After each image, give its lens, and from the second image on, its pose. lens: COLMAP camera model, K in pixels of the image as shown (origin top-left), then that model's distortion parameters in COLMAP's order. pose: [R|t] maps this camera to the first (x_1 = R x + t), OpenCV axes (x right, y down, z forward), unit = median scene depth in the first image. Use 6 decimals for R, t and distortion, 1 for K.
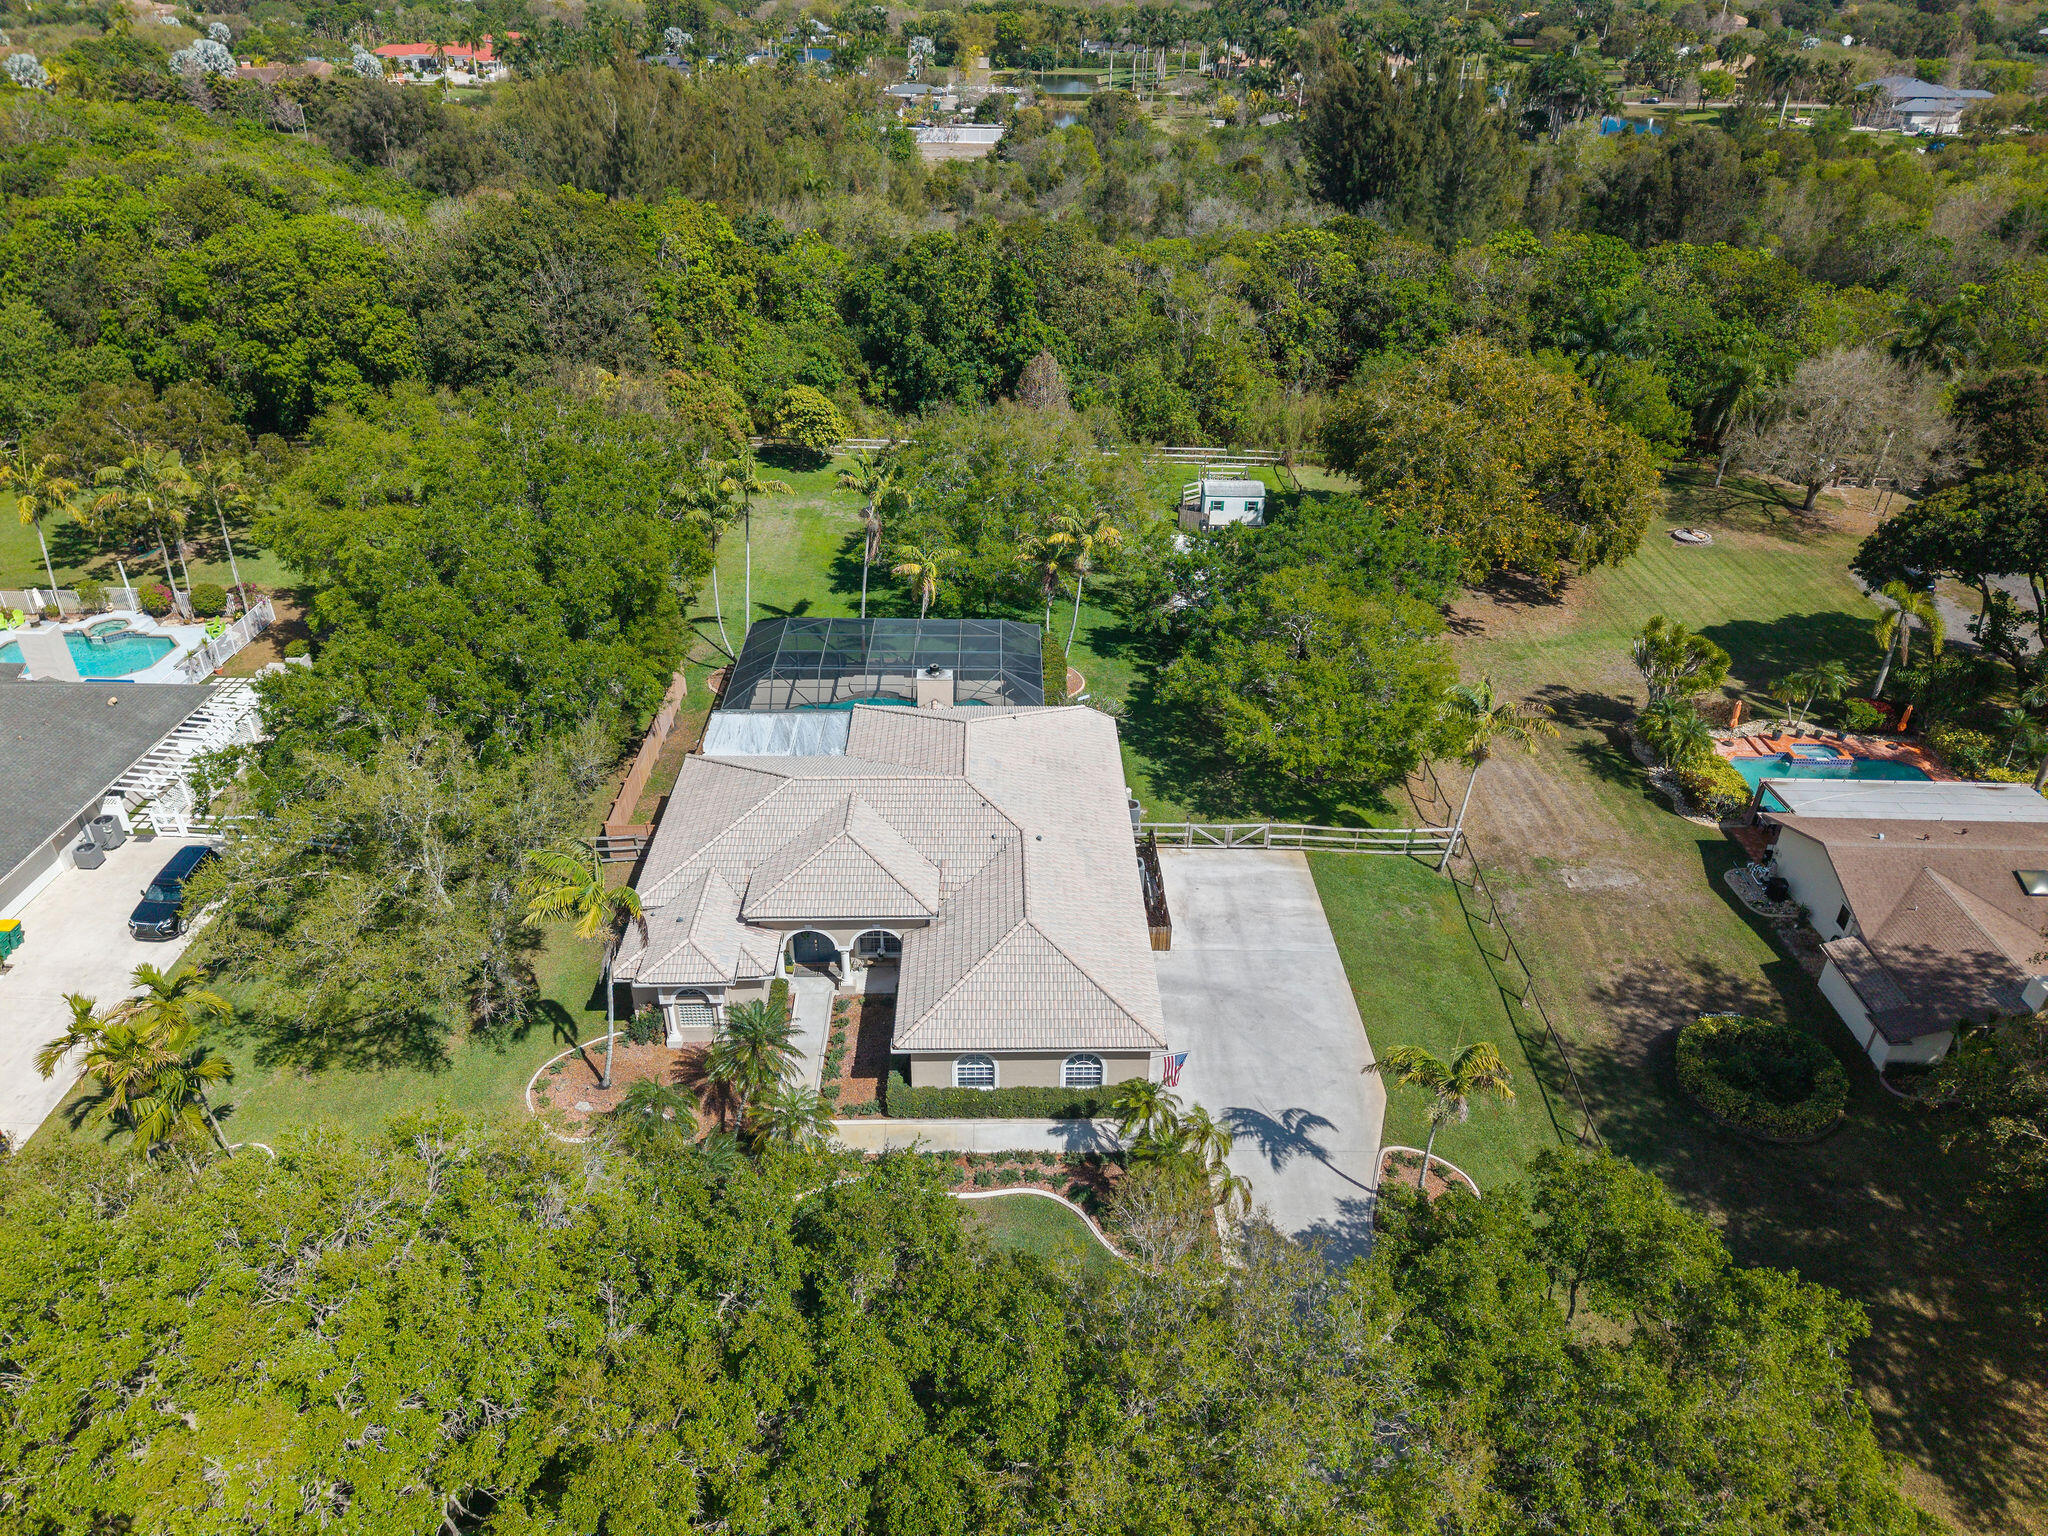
lens RADIAL K [[1375.4, 0, 1027.3], [0, 1375.4, 769.3], [0, 0, 1]] dist [0.010850, -0.012713]
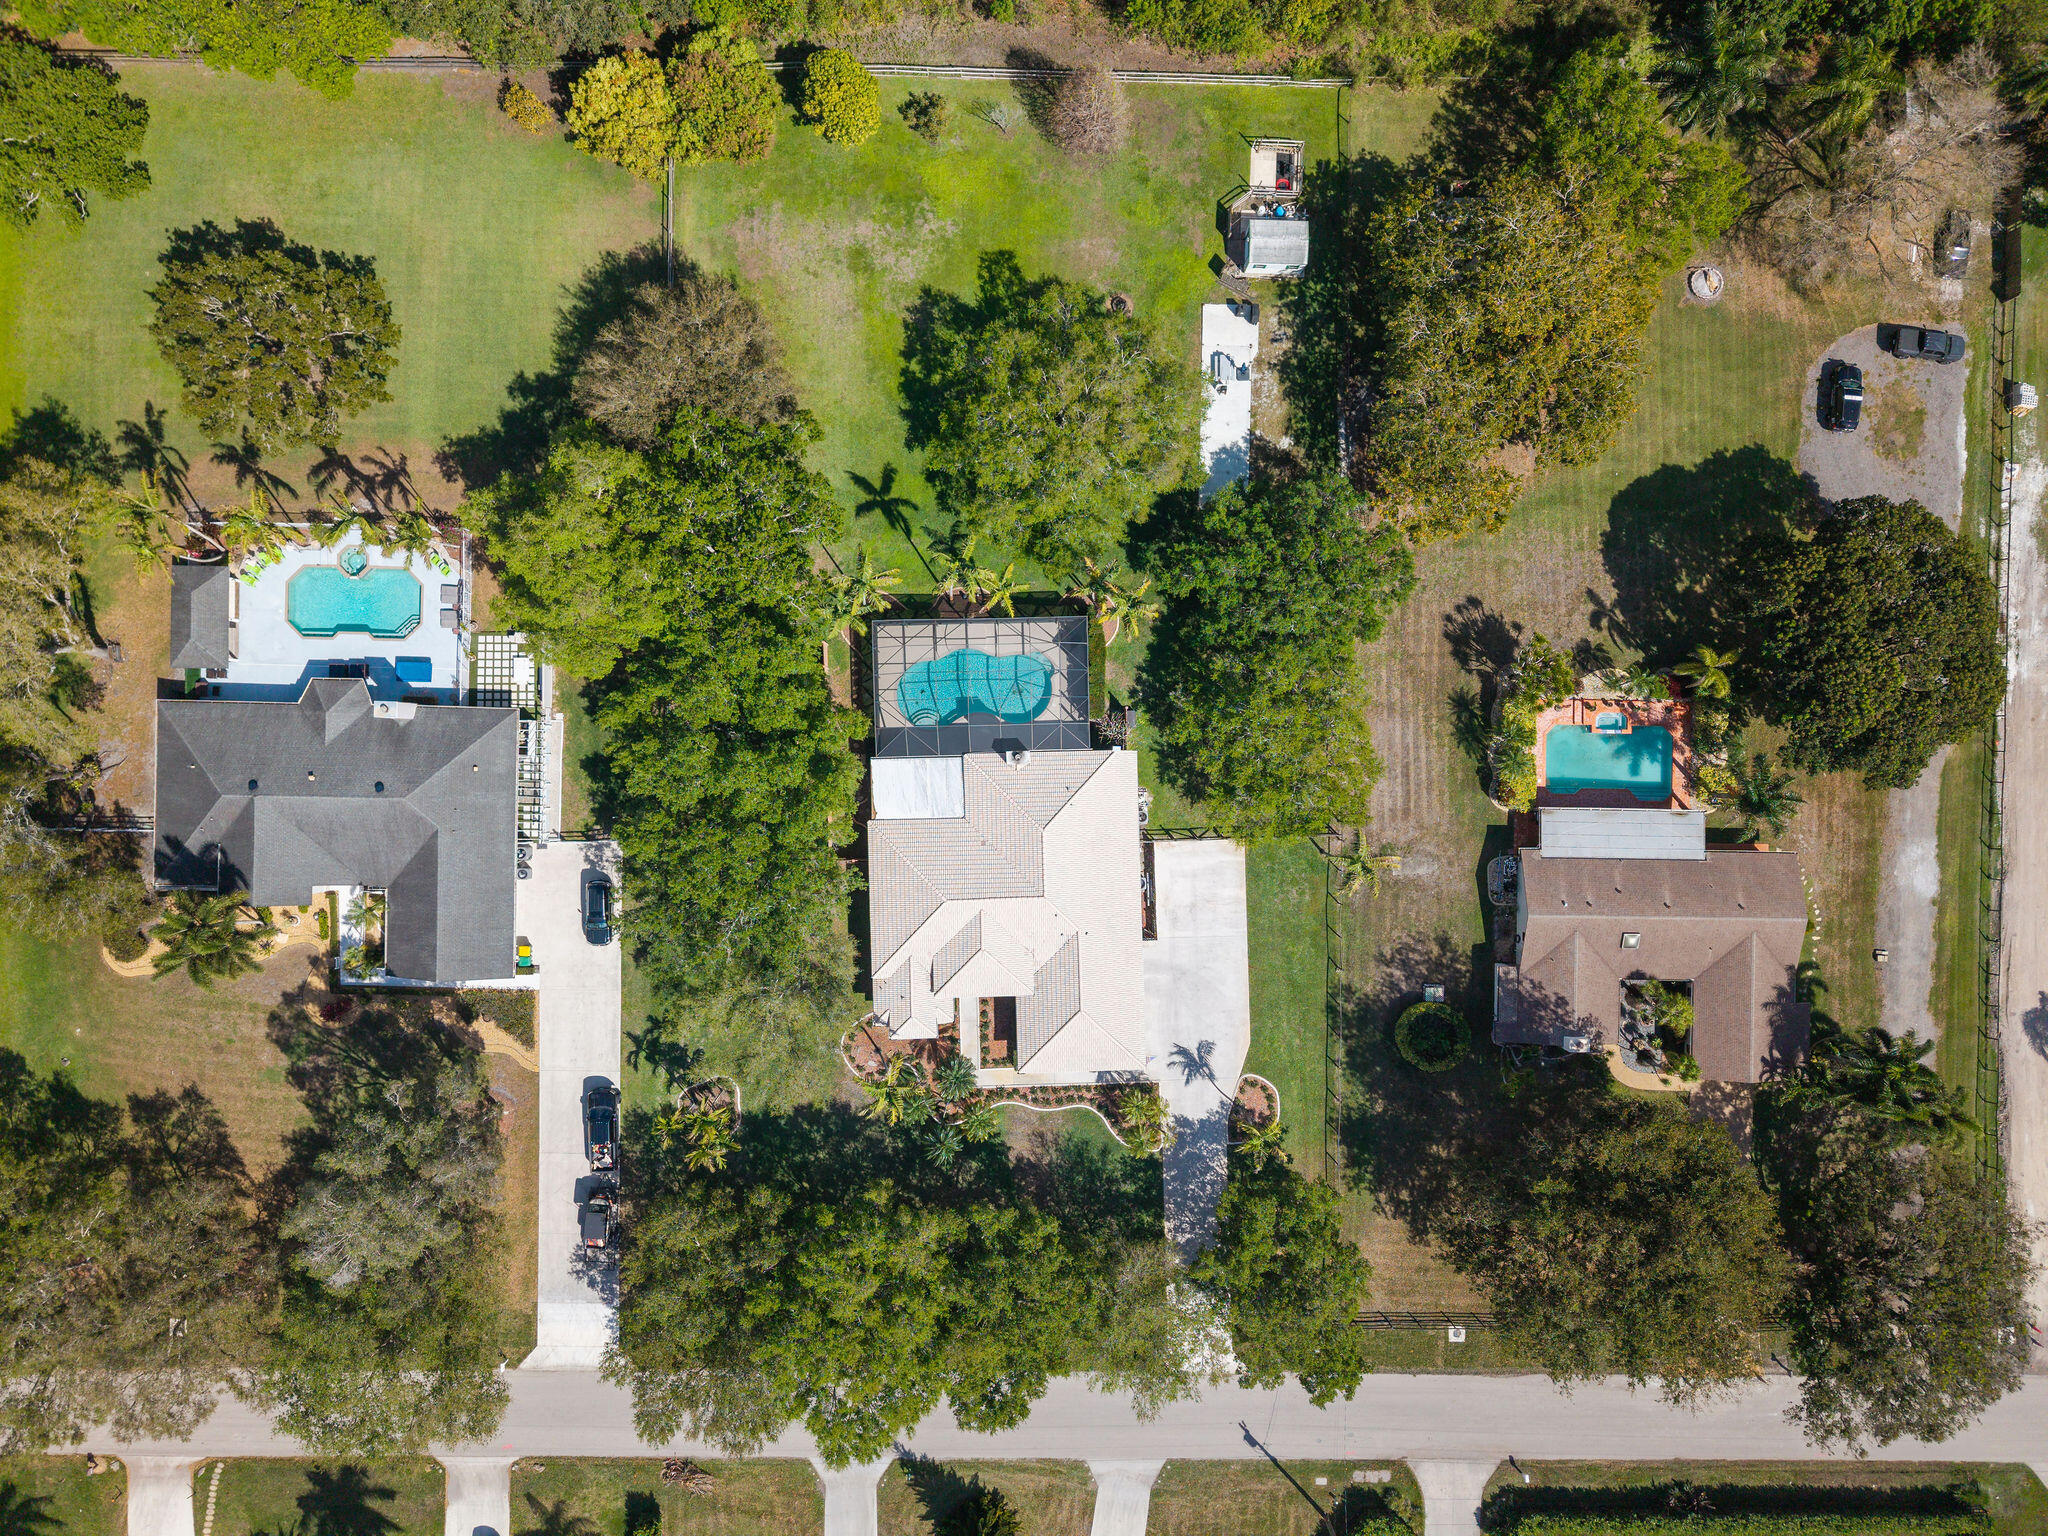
lens RADIAL K [[1375.4, 0, 1029.5], [0, 1375.4, 759.9], [0, 0, 1]] dist [0.010850, -0.012713]
pose [[0.999979, -0.006207, 0.002026, -0.058761], [0.001398, 0.506620, 0.862168, -1.373756], [-0.006378, -0.862147, 0.506618, 0.240332]]
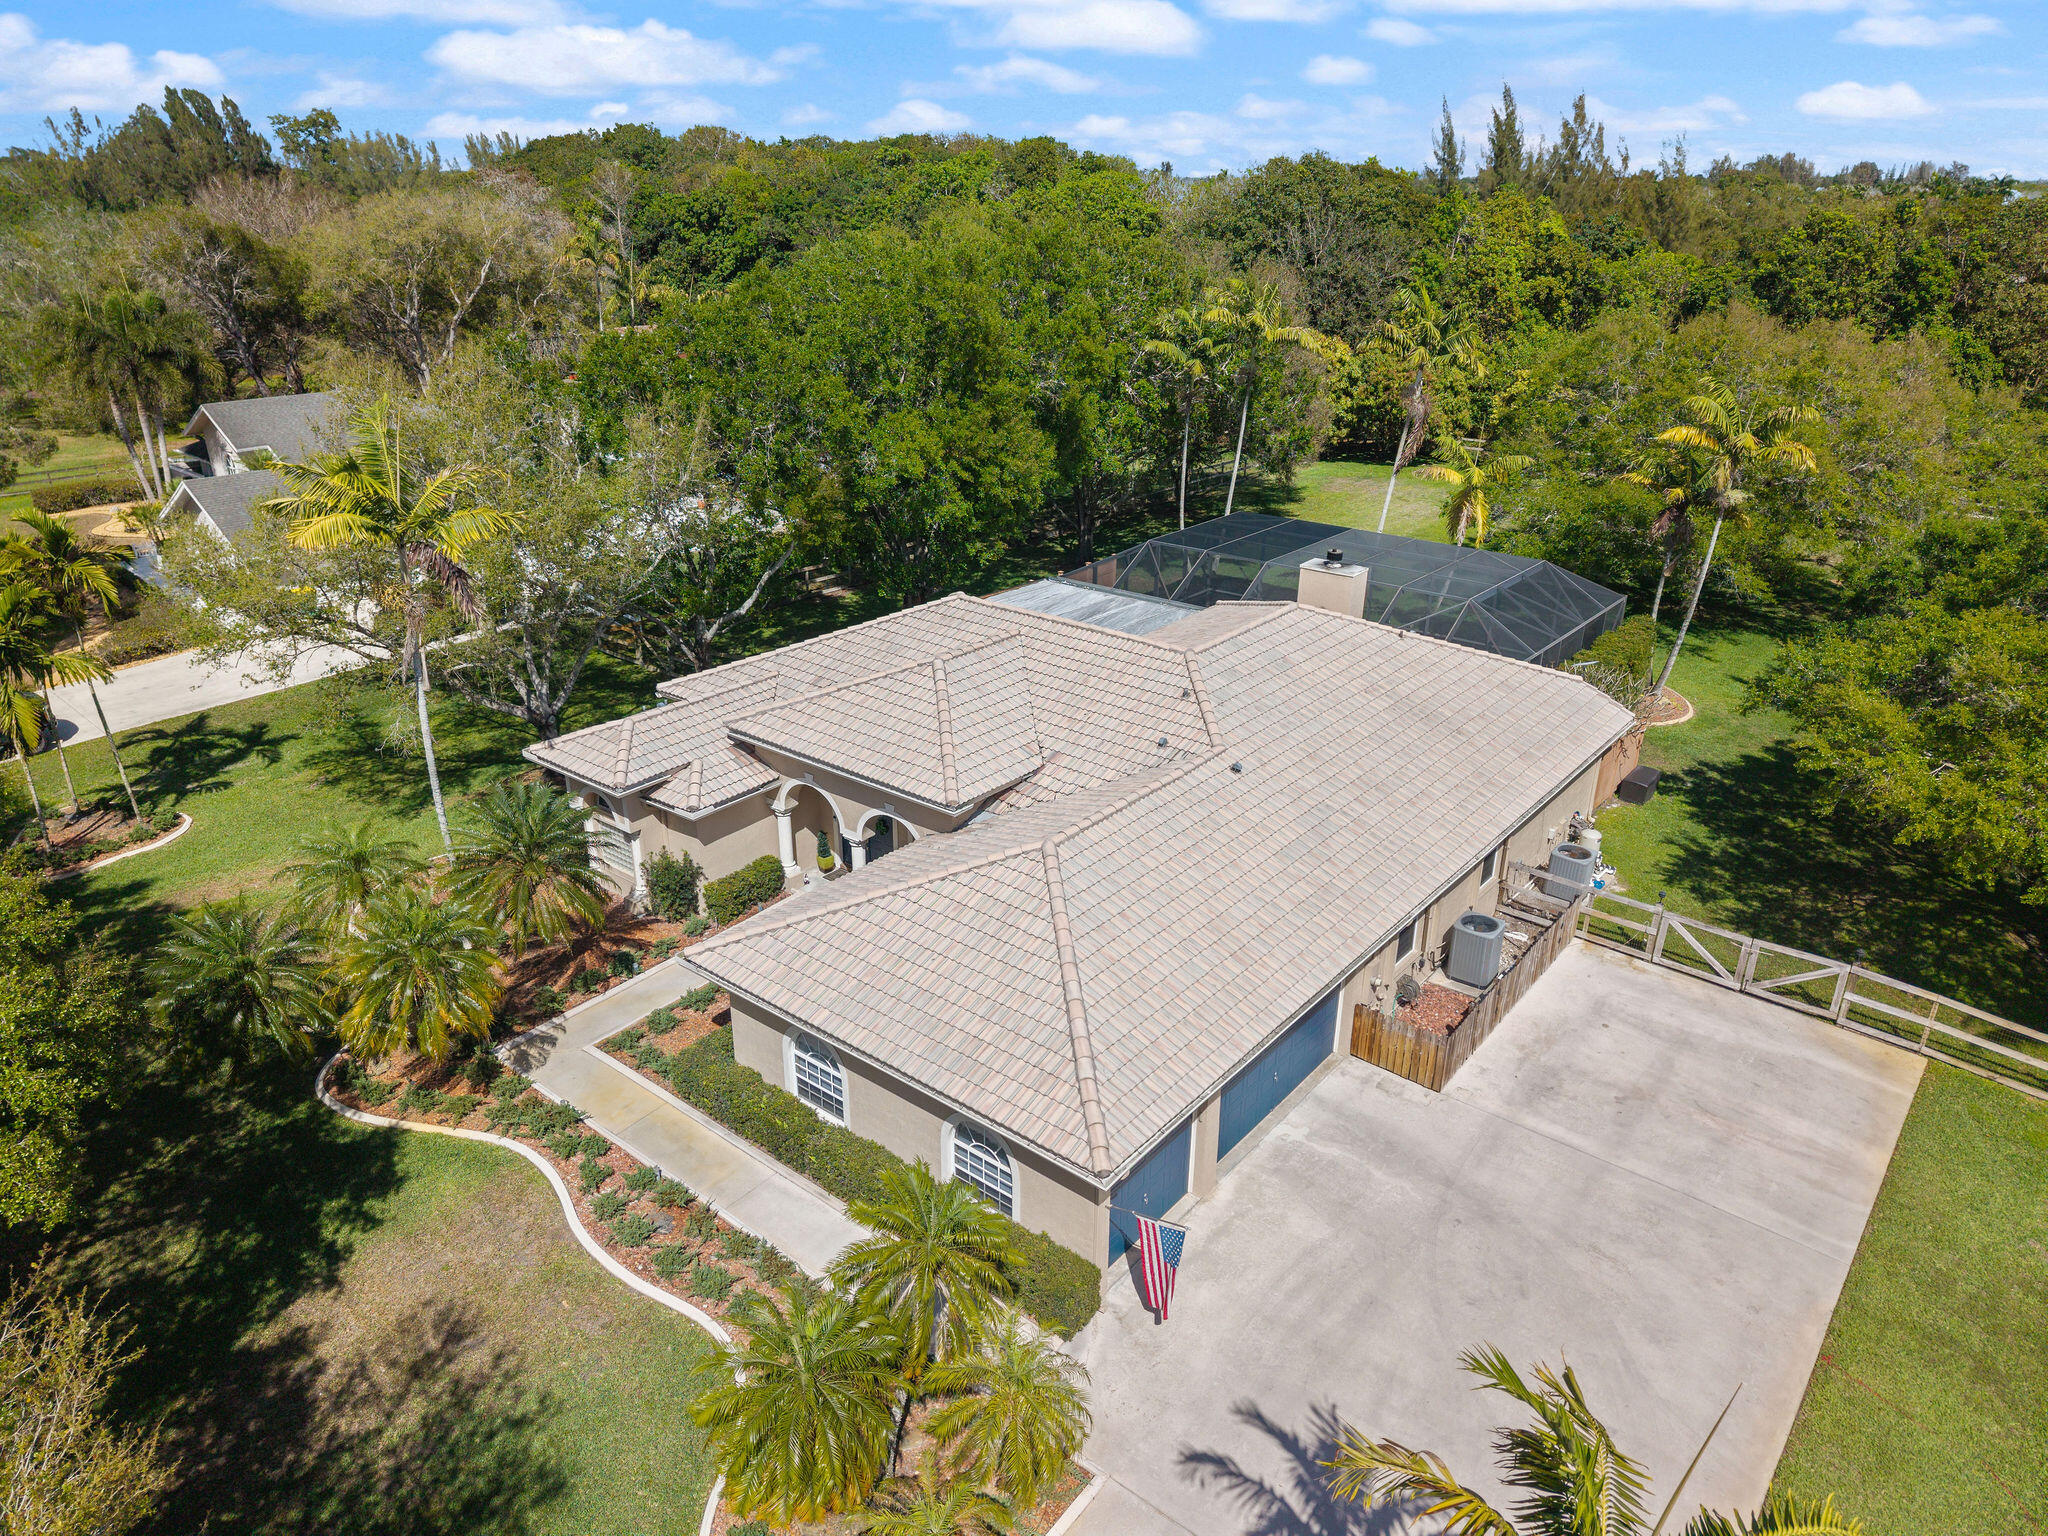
lens RADIAL K [[1375.4, 0, 1028.0], [0, 1375.4, 765.1], [0, 0, 1]] dist [0.010850, -0.012713]
pose [[0.760813, 0.247005, -0.600127, 0.216832], [-0.331400, 0.942947, -0.032027, 0.077958], [0.557977, 0.223249, 0.799264, 0.461481]]
